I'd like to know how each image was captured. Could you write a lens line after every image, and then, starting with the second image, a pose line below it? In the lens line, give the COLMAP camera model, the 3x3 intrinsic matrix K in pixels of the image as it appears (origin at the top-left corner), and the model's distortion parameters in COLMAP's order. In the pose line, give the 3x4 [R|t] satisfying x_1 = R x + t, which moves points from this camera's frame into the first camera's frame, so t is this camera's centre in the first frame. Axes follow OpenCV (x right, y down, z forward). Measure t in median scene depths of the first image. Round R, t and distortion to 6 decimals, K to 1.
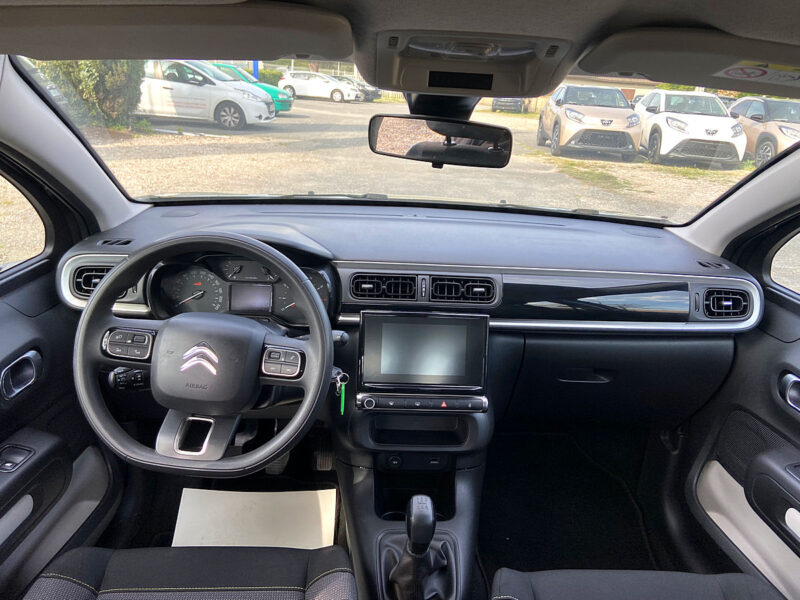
lens RADIAL K [[607.3, 0, 411.1], [0, 607.3, 304.1], [0, 0, 1]] dist [0.133798, -0.167154]
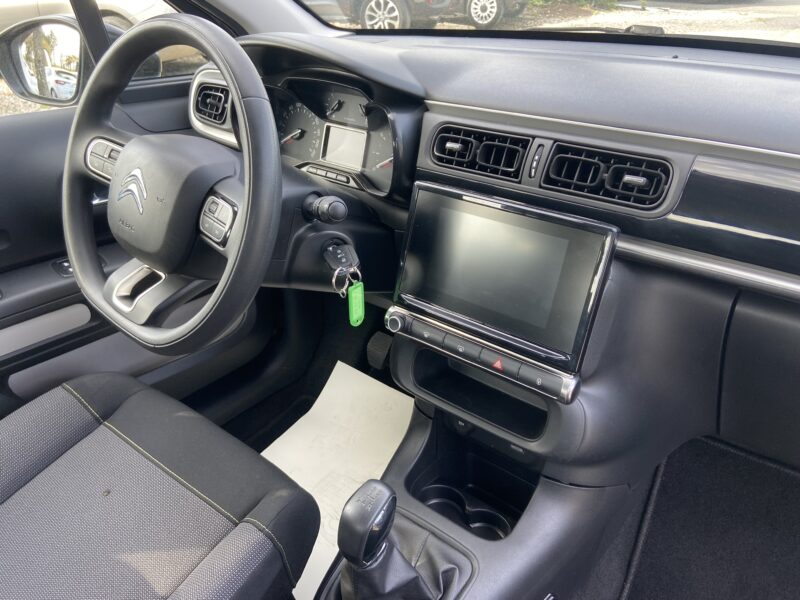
lens RADIAL K [[607.3, 0, 411.1], [0, 607.3, 304.1], [0, 0, 1]] dist [0.133798, -0.167154]
pose [[0.738027, 0.275773, -0.615845, 0.318164], [-0.178505, 0.959951, 0.215942, -0.002124], [0.650732, -0.049439, 0.757697, 0.485759]]
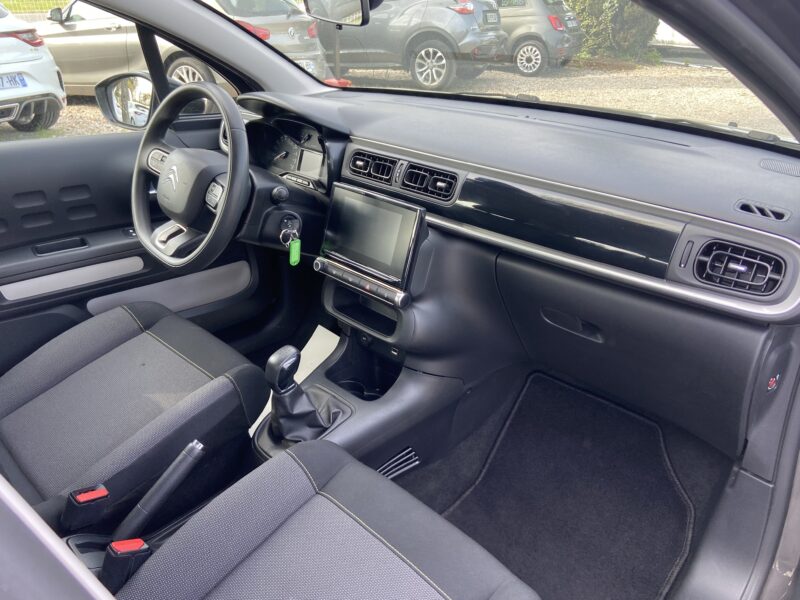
lens RADIAL K [[607.3, 0, 411.1], [0, 607.3, 304.1], [0, 0, 1]] dist [0.133798, -0.167154]
pose [[0.670931, 0.283176, -0.685320, 0.756171], [-0.226764, 0.958287, 0.173965, -0.000442], [0.705996, 0.038688, 0.707158, 0.328798]]
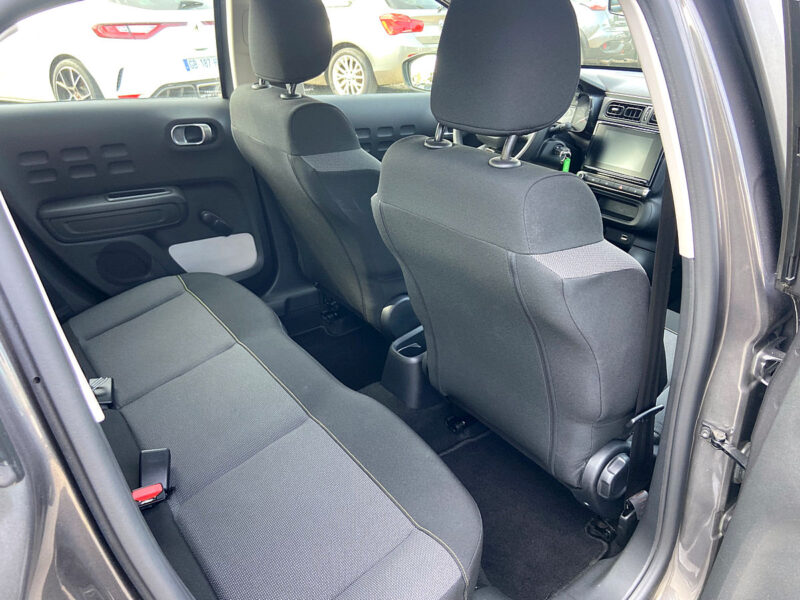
lens RADIAL K [[607.3, 0, 411.1], [0, 607.3, 304.1], [0, 0, 1]] dist [0.133798, -0.167154]
pose [[0.548777, 0.333880, -0.766399, 1.013504], [-0.272084, 0.938199, 0.213900, 0.238541], [0.790451, 0.091142, 0.605706, -0.329633]]
